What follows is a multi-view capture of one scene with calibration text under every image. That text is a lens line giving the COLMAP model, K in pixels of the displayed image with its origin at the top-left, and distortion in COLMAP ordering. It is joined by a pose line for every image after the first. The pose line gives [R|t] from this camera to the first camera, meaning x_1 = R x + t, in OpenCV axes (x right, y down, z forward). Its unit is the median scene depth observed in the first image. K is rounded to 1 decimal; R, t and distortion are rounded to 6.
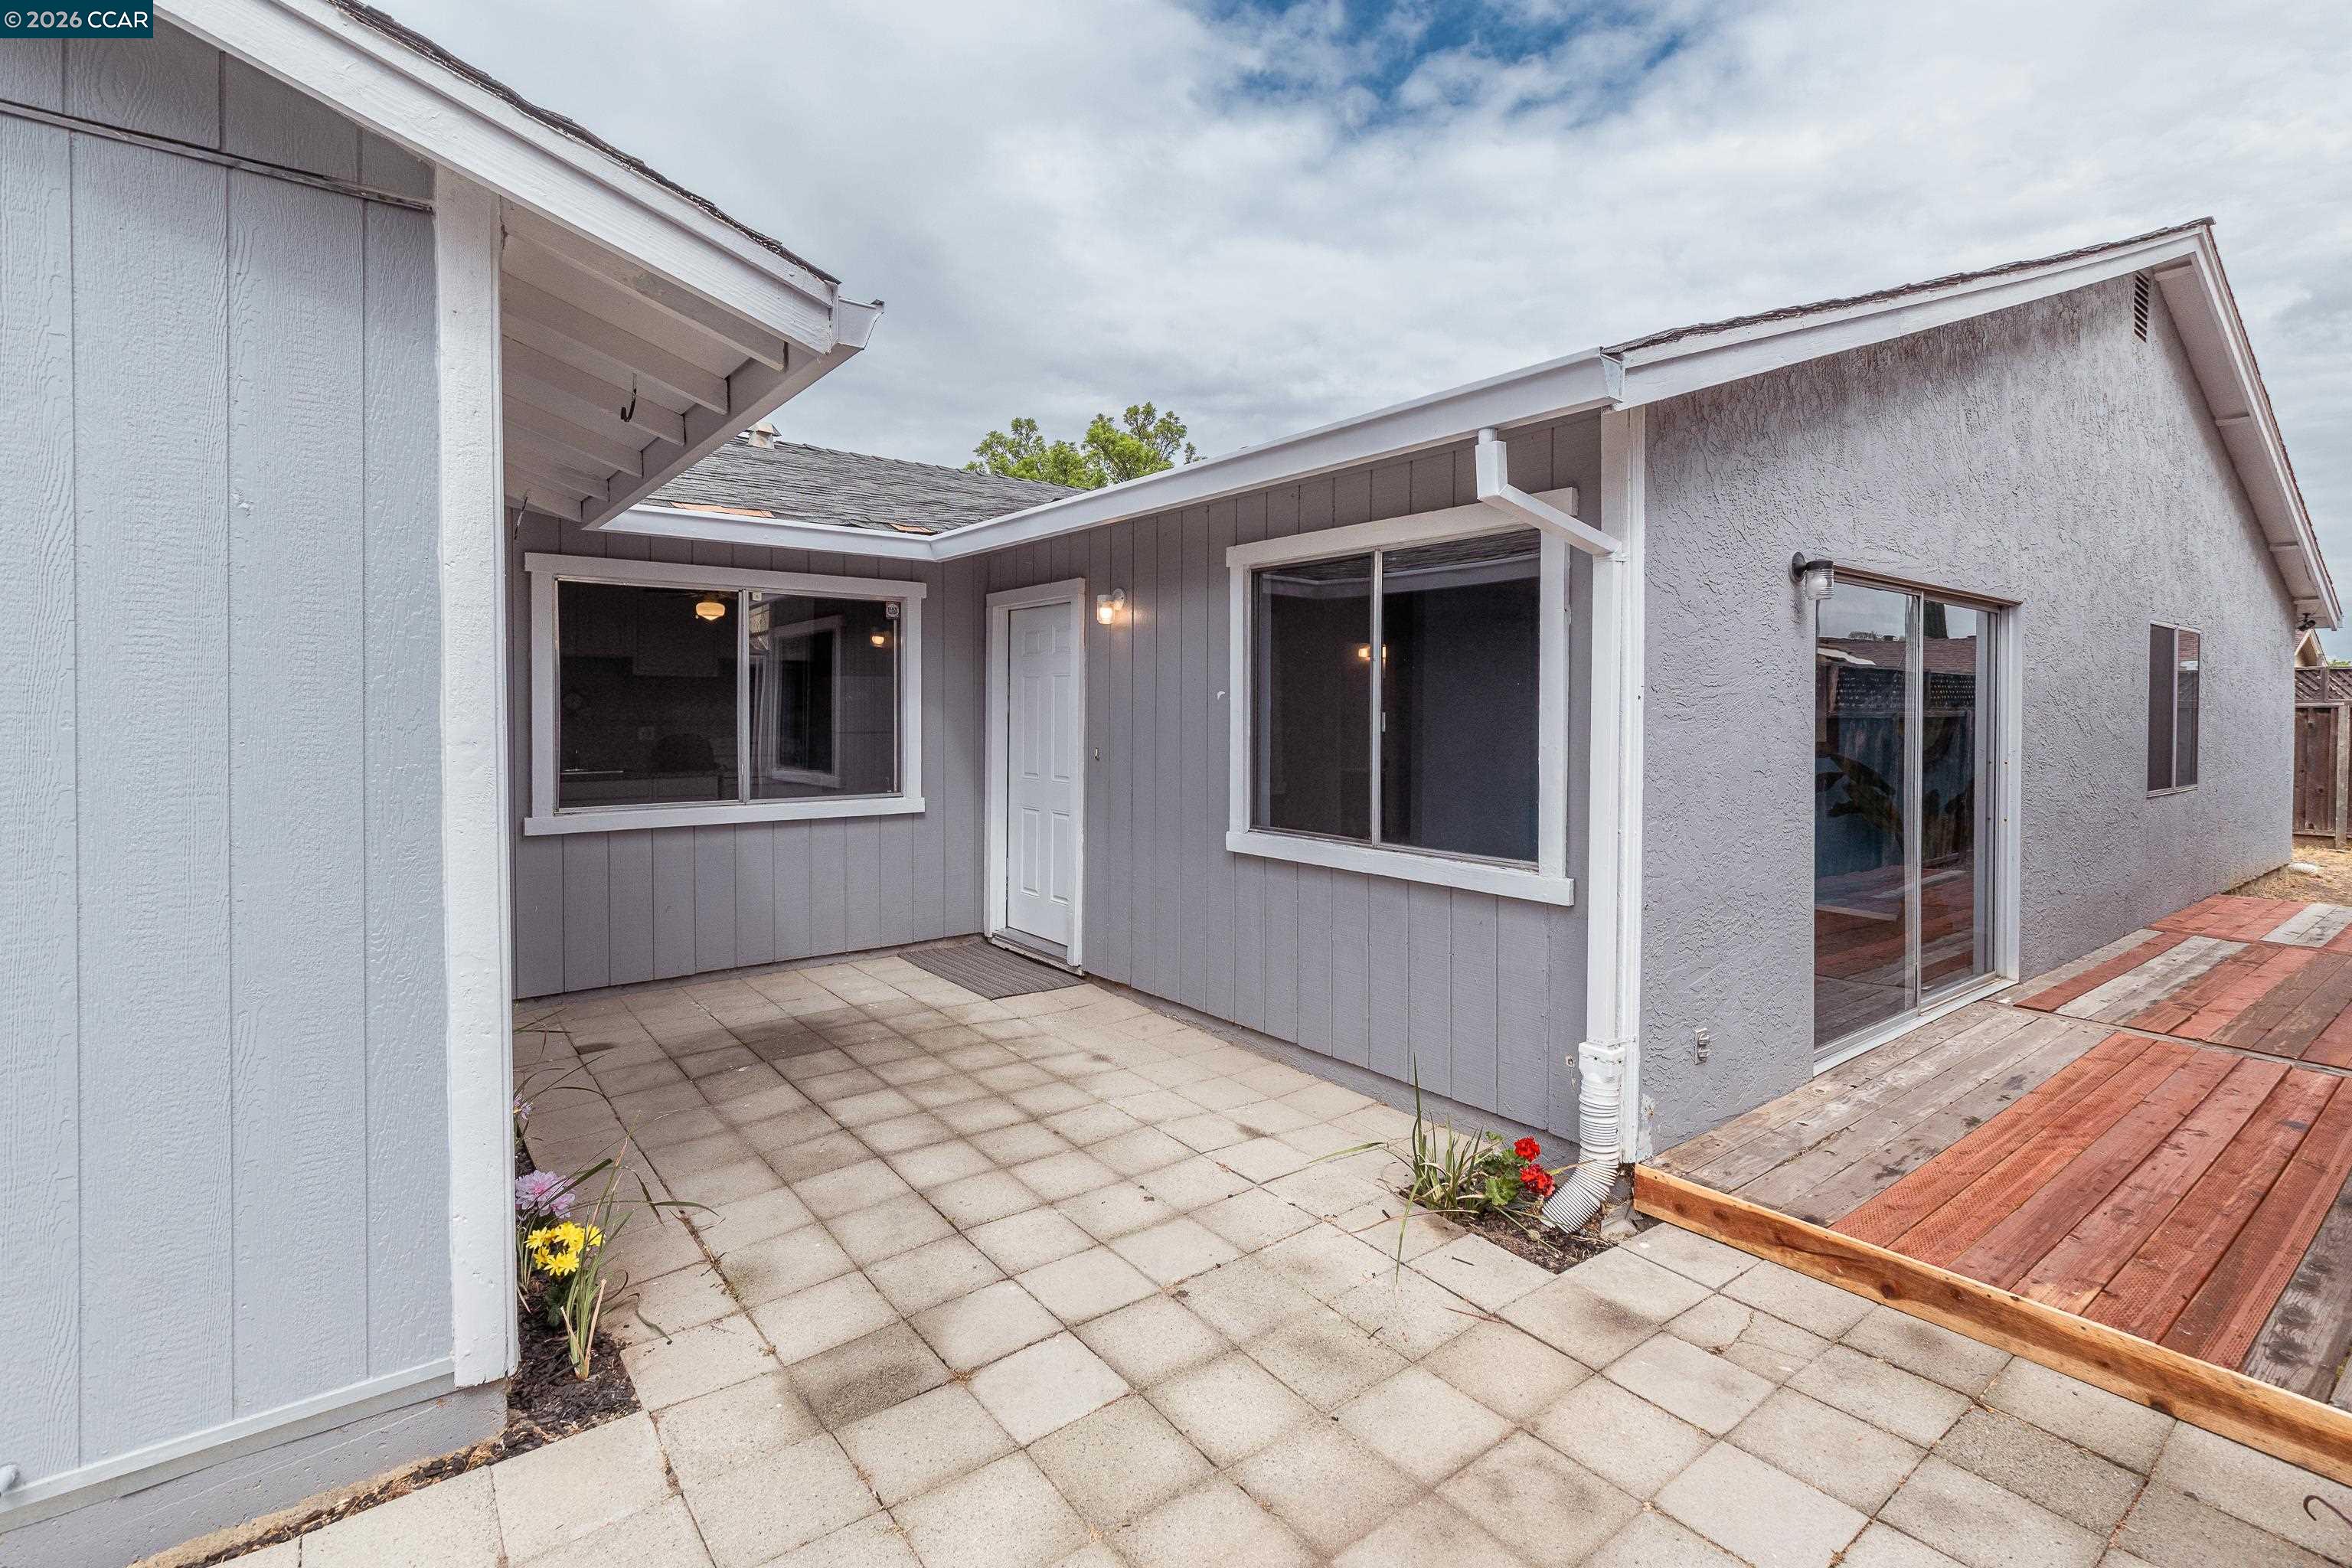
lens RADIAL K [[1058.1, 0, 1183.7], [0, 1058.1, 724.4], [0, 0, 1]] dist [-0.009301, 0.003413]
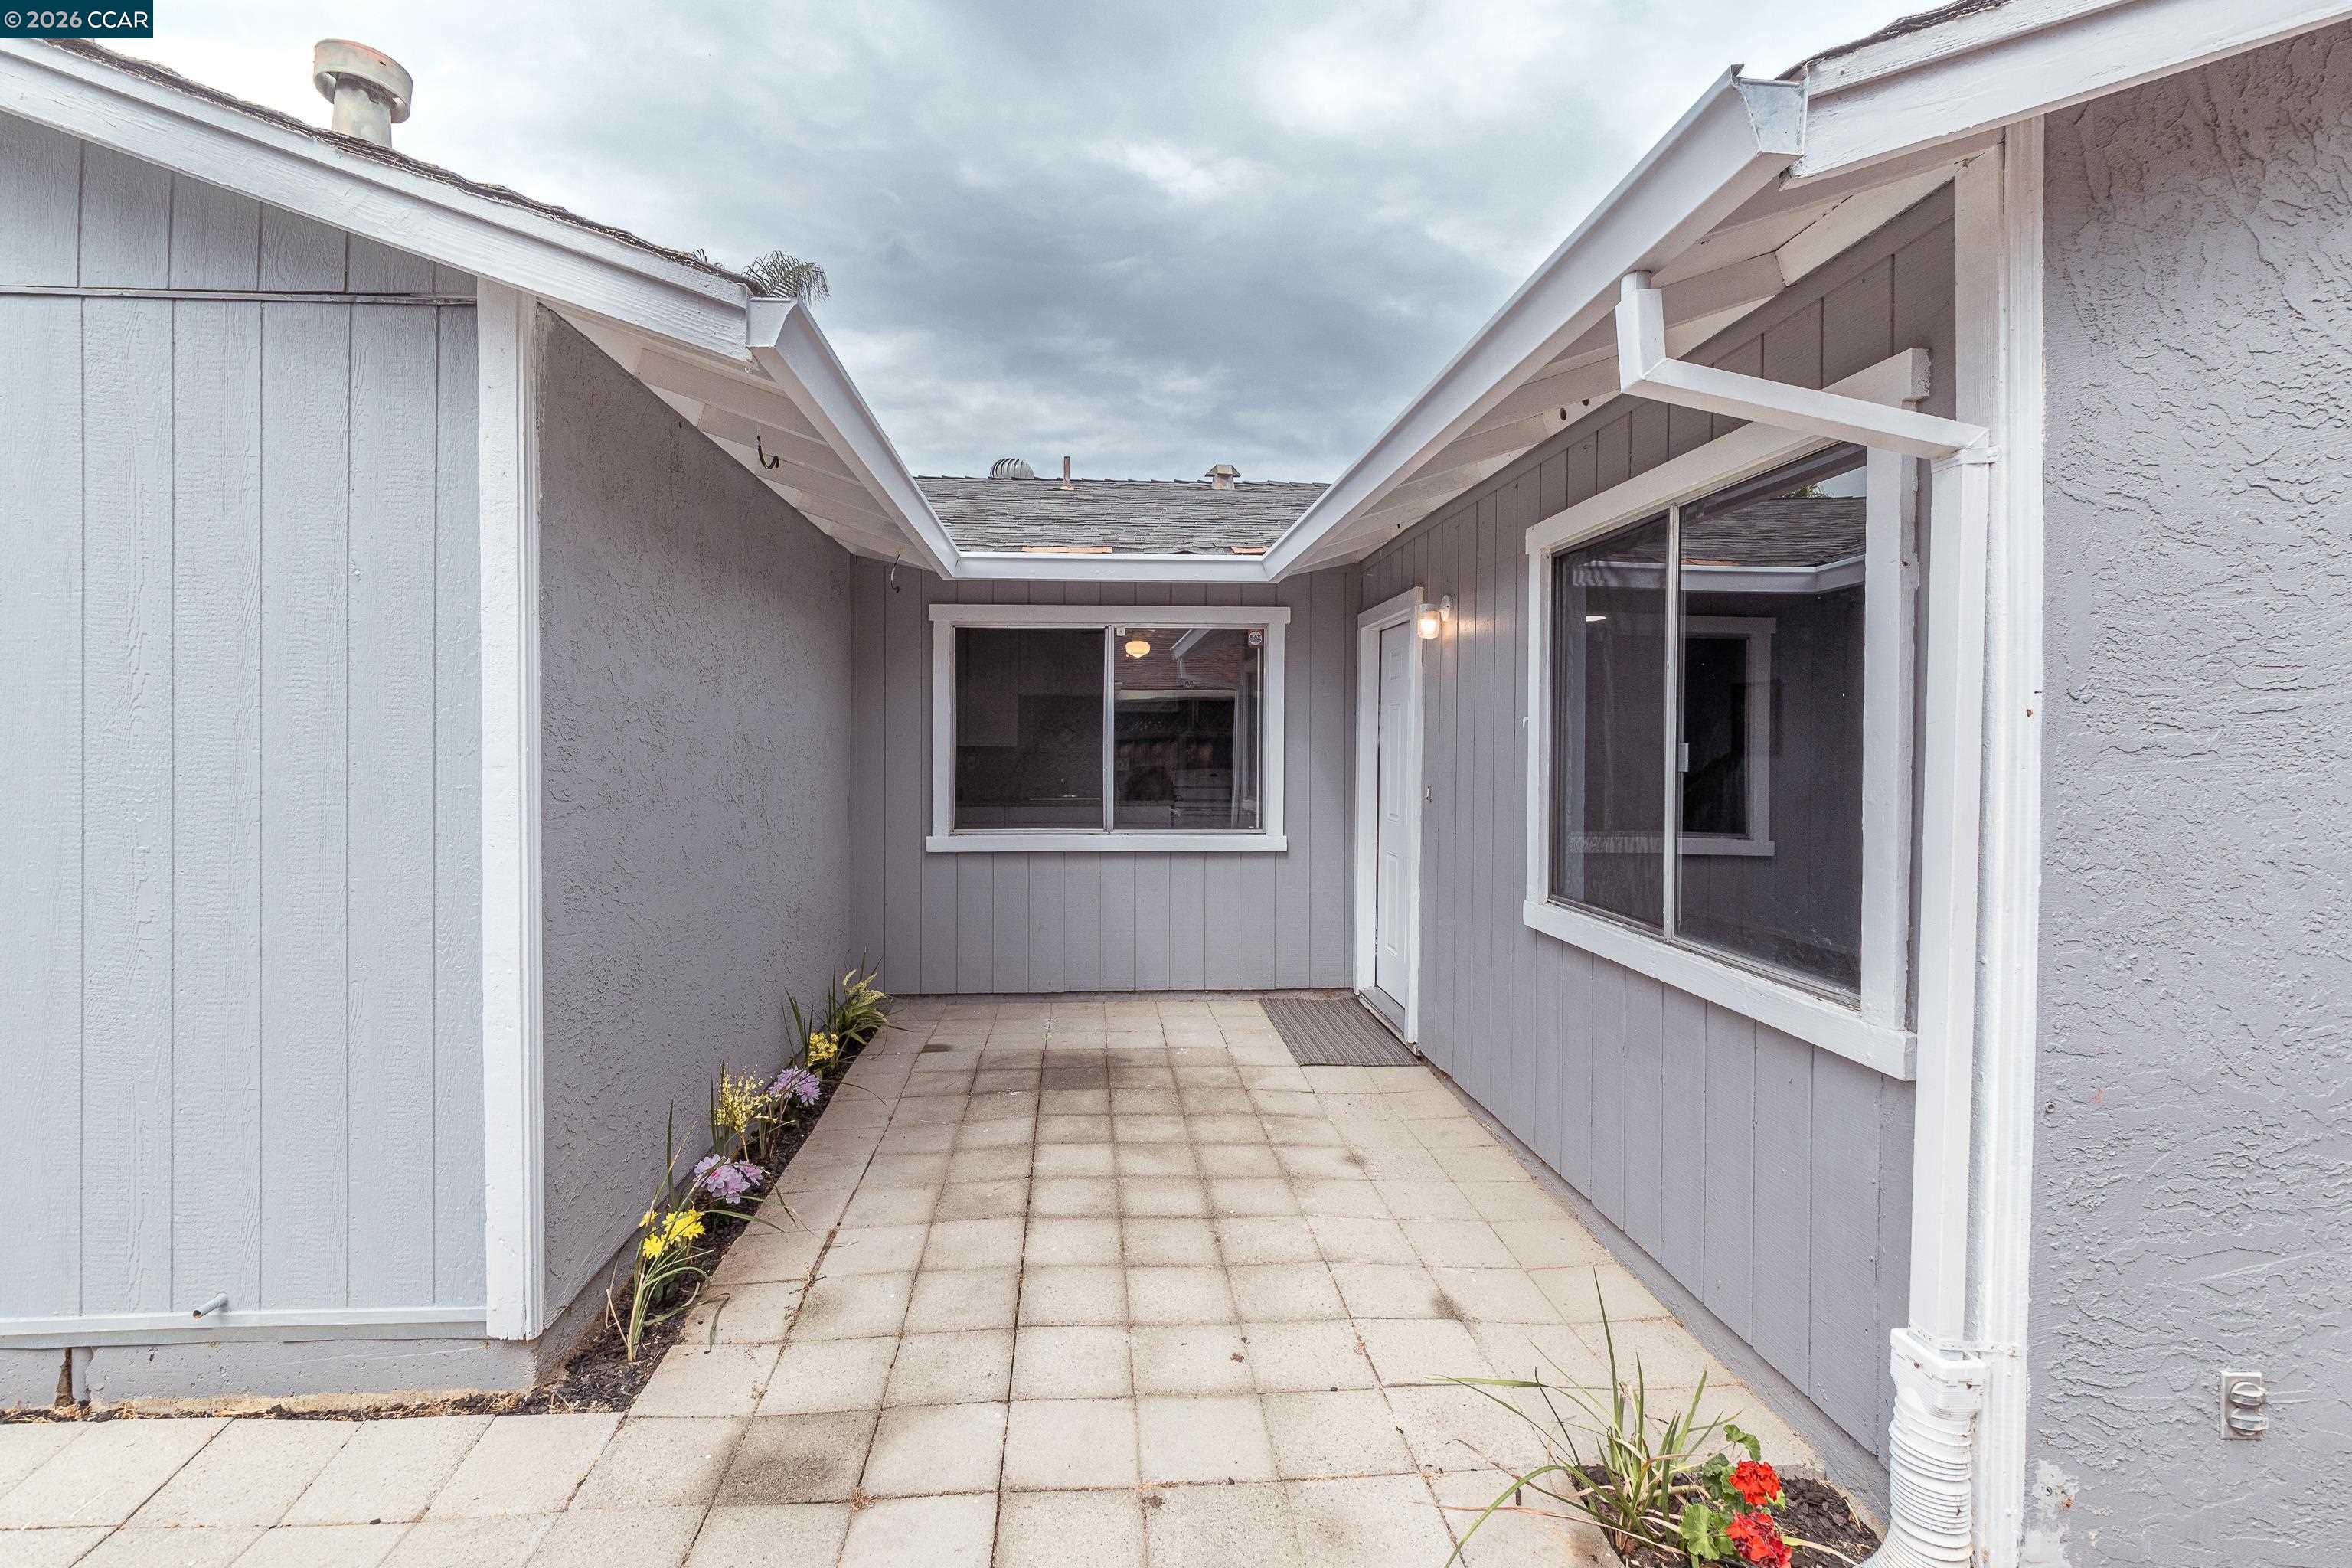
lens RADIAL K [[1058.1, 0, 1184.9], [0, 1058.1, 751.4], [0, 0, 1]] dist [-0.009301, 0.003413]
pose [[0.827290, 0.004398, -0.561758, 0.290202], [-0.008983, 0.999945, -0.005401, 0.000296], [0.561703, 0.009515, 0.827284, 0.246692]]
